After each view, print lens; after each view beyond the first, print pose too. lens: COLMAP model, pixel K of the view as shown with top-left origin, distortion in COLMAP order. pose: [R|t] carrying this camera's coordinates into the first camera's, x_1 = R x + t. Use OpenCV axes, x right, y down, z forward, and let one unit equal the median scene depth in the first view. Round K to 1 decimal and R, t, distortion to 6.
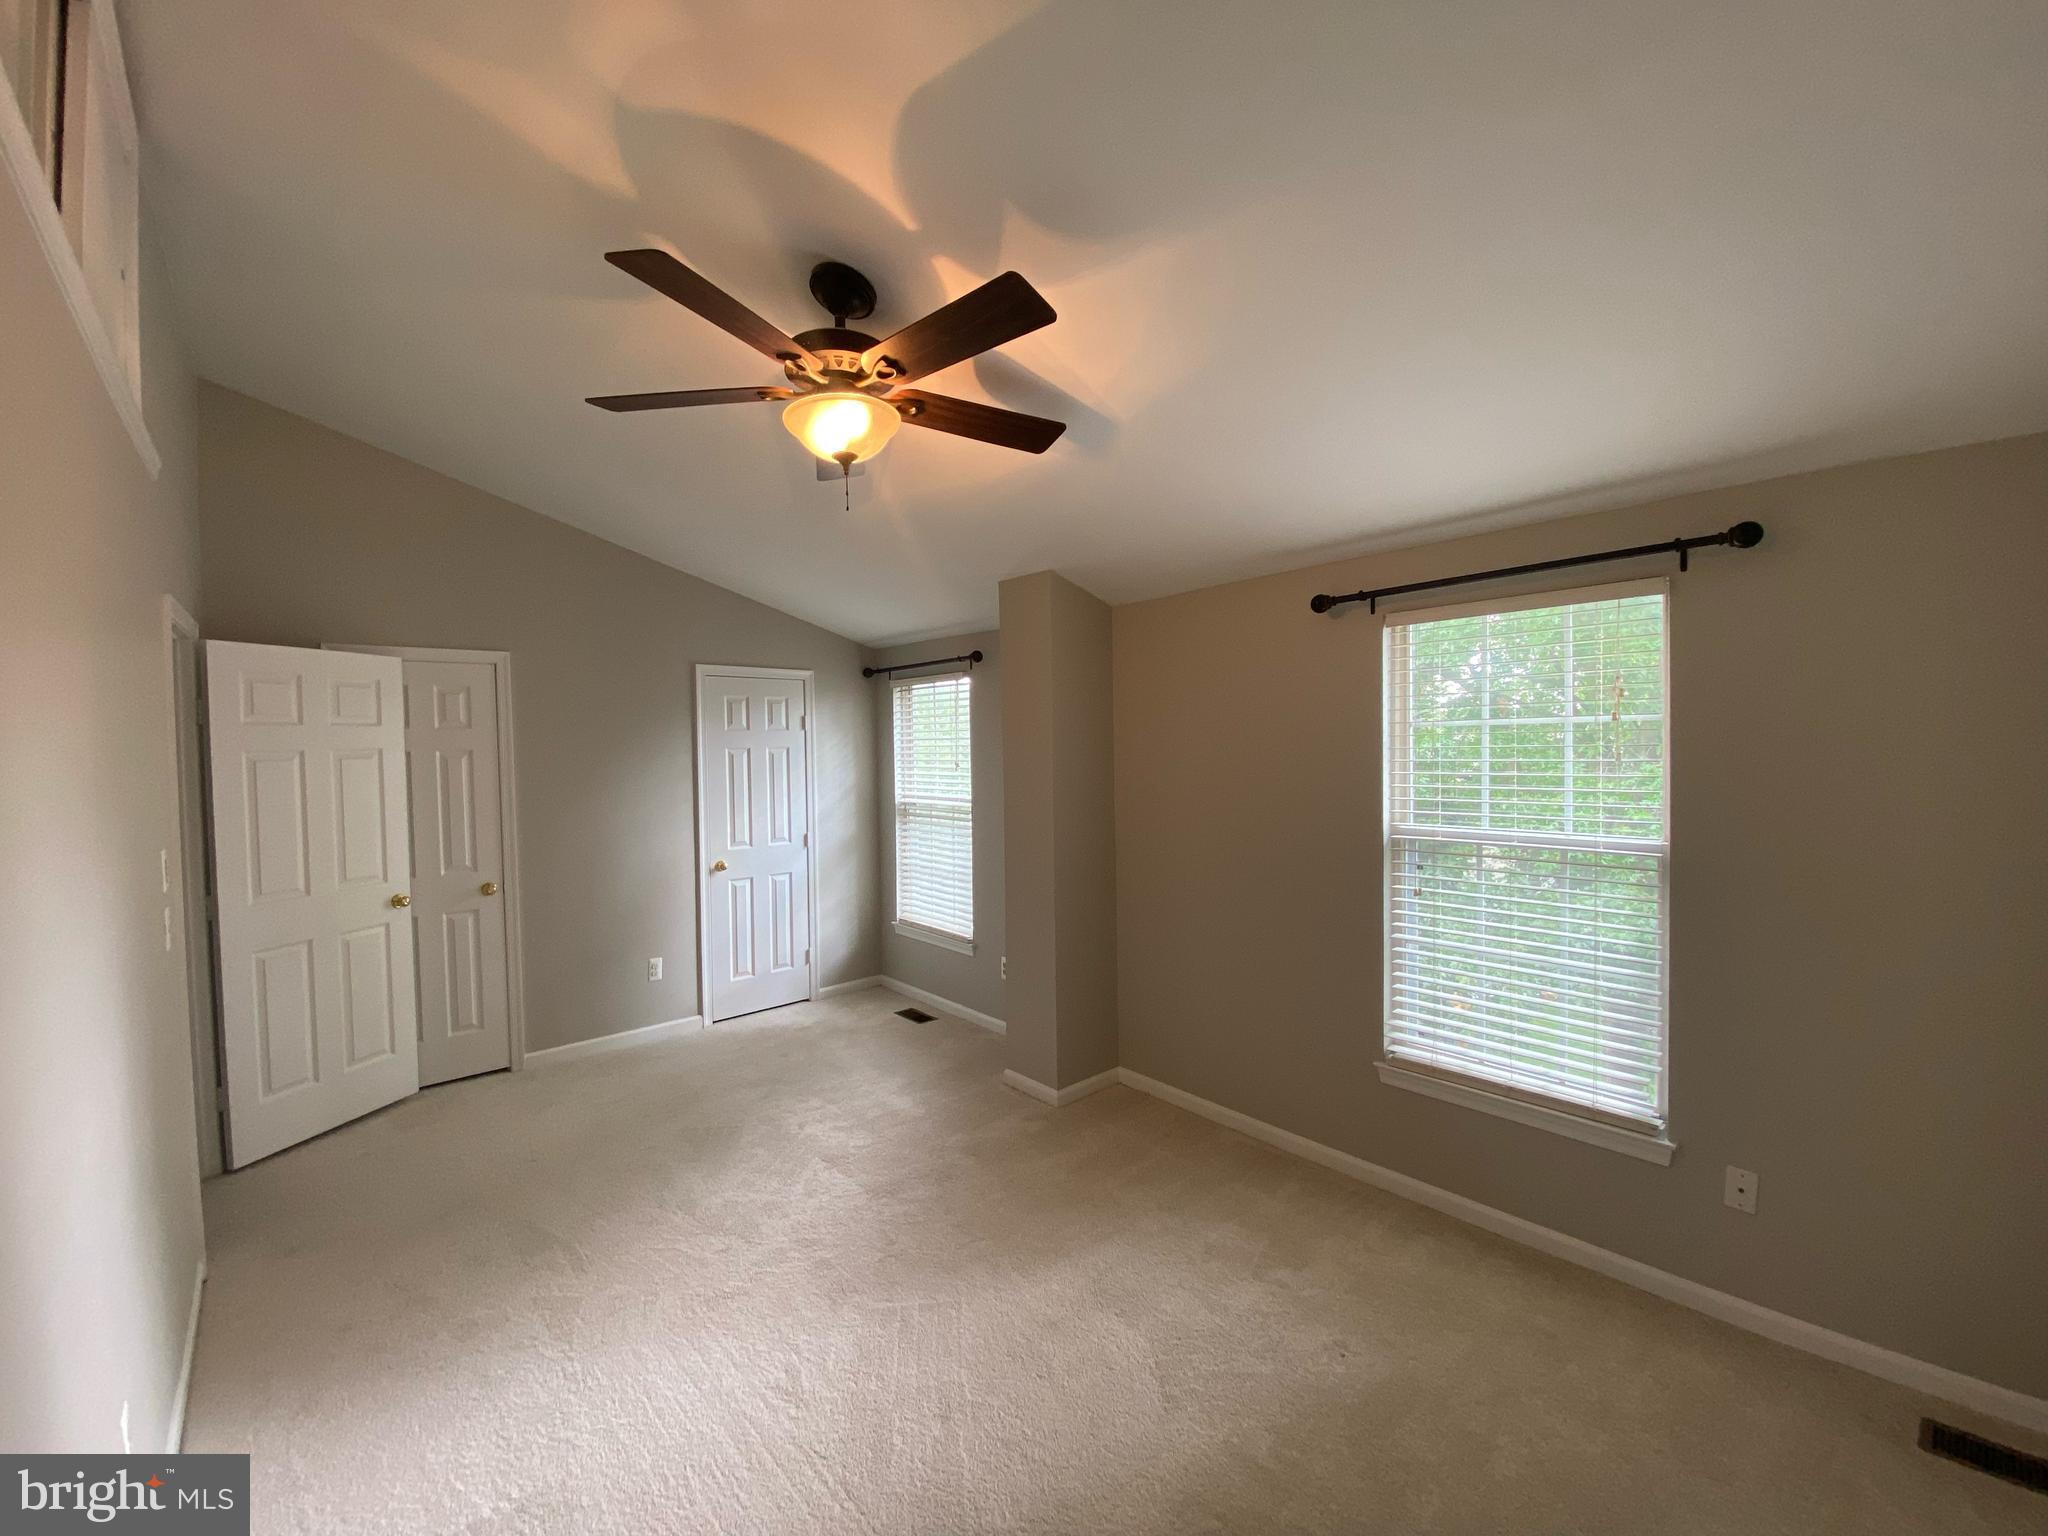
lens RADIAL K [[830.3, 0, 1027.0], [0, 830.3, 771.4], [0, 0, 1]] dist [0.032065, -0.023087]
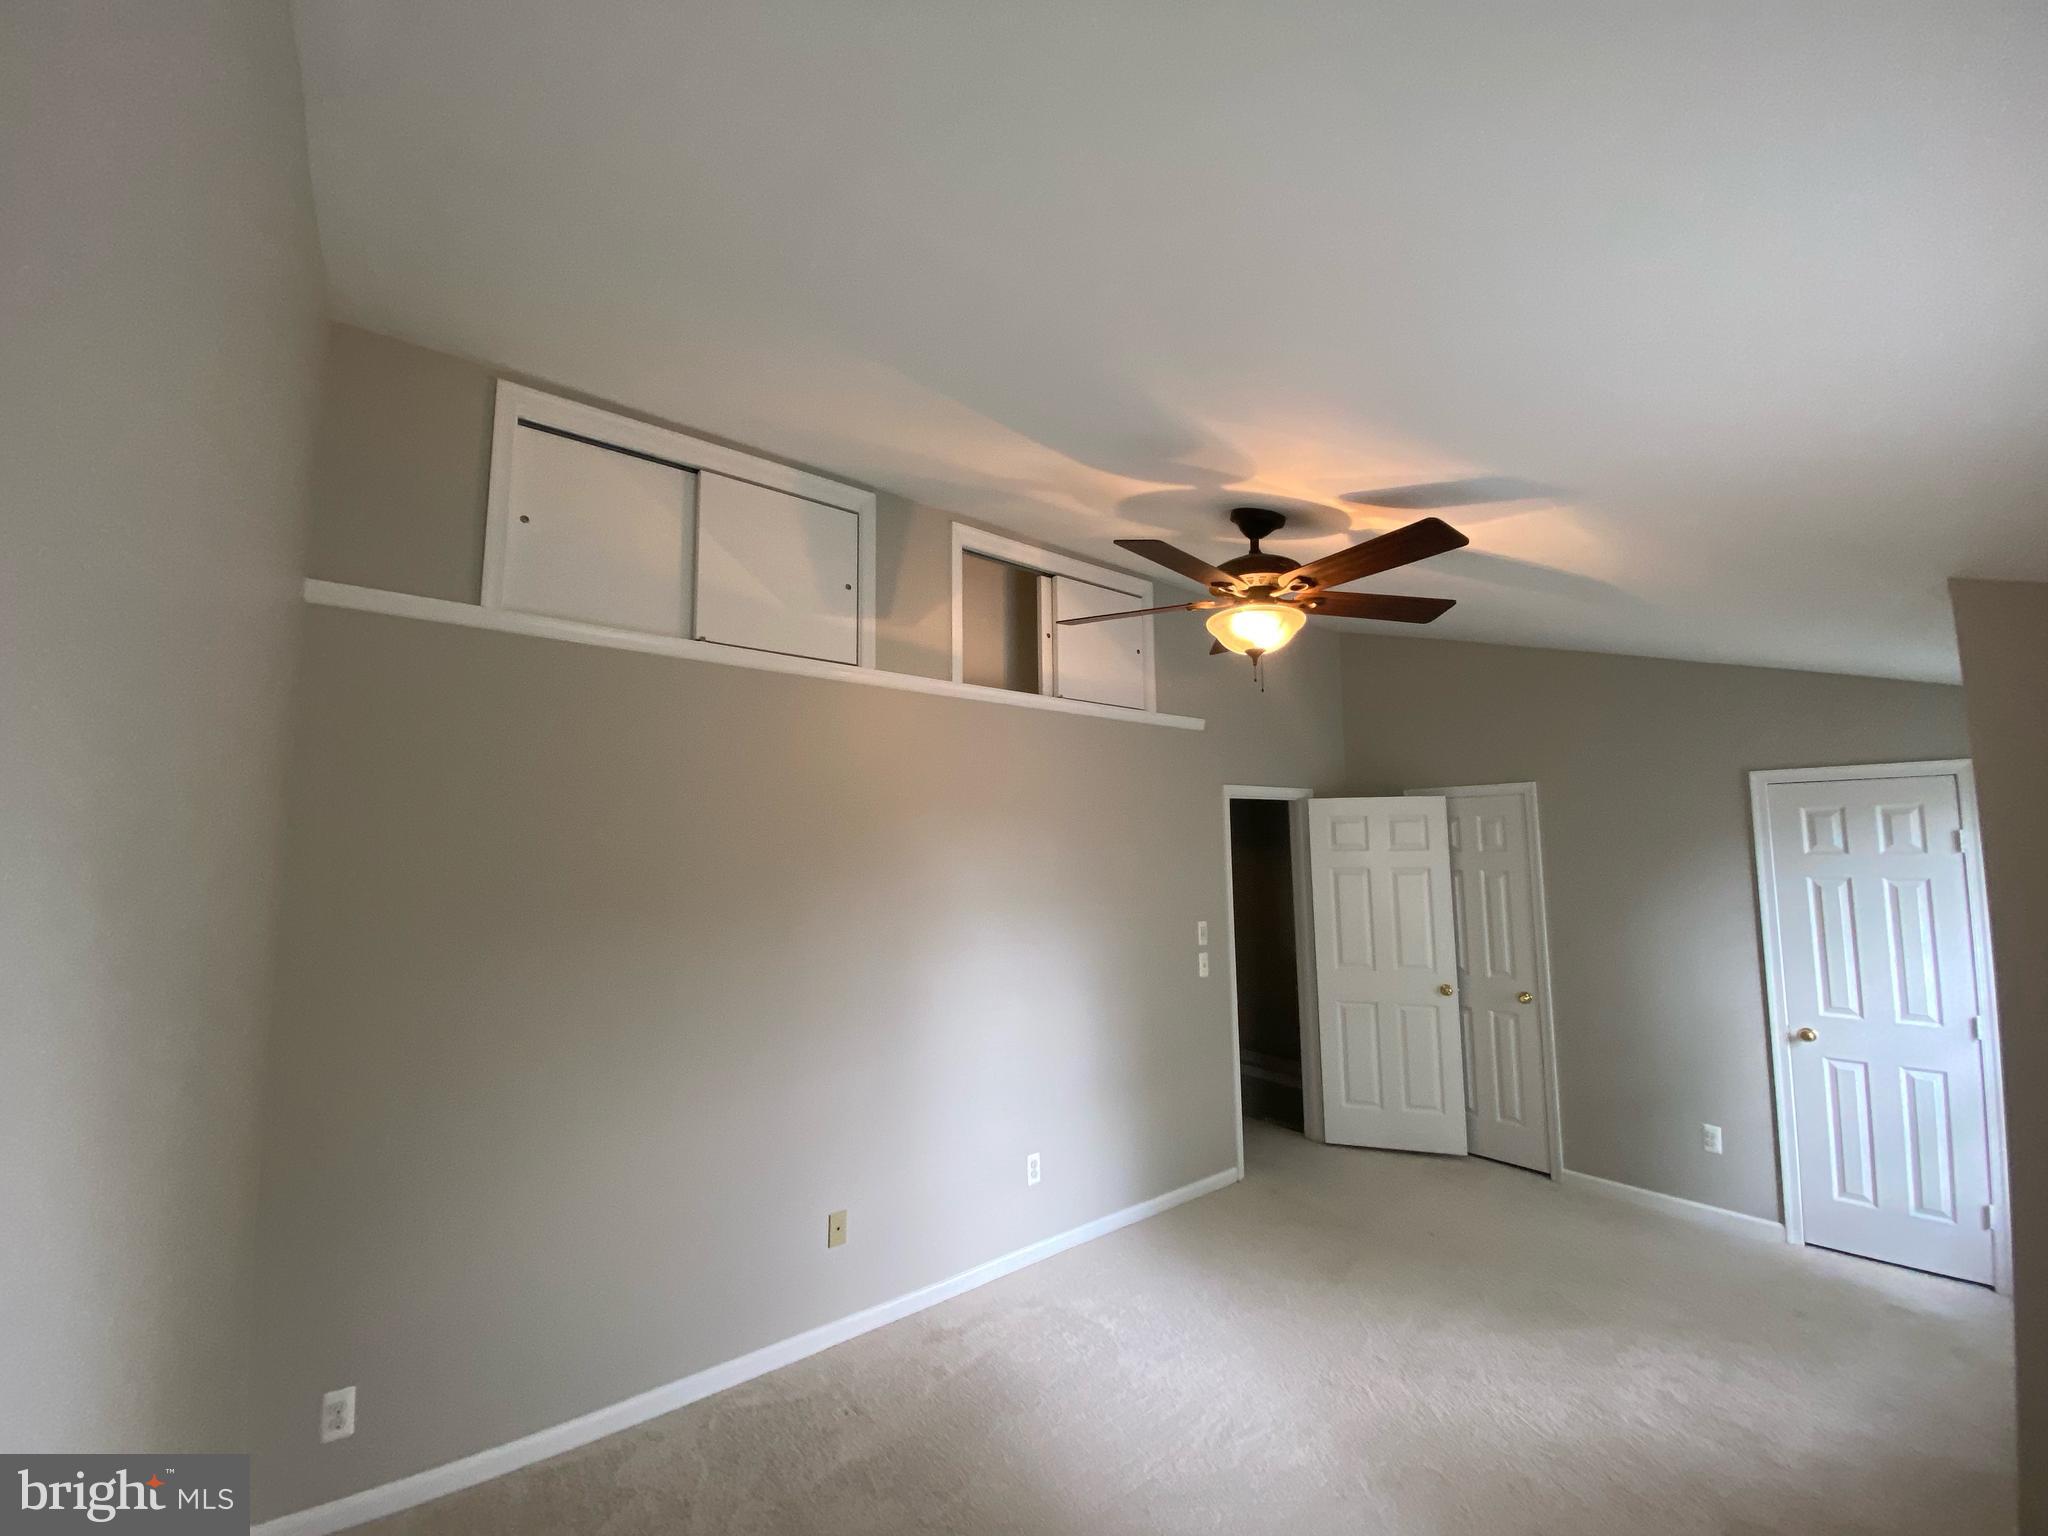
lens RADIAL K [[830.3, 0, 1027.0], [0, 830.3, 771.4], [0, 0, 1]] dist [0.032065, -0.023087]
pose [[-0.041268, -0.083596, -0.995645, 0.509900], [-0.031778, 0.996099, -0.082317, -0.044857], [0.998643, 0.028243, -0.043764, 0.380396]]
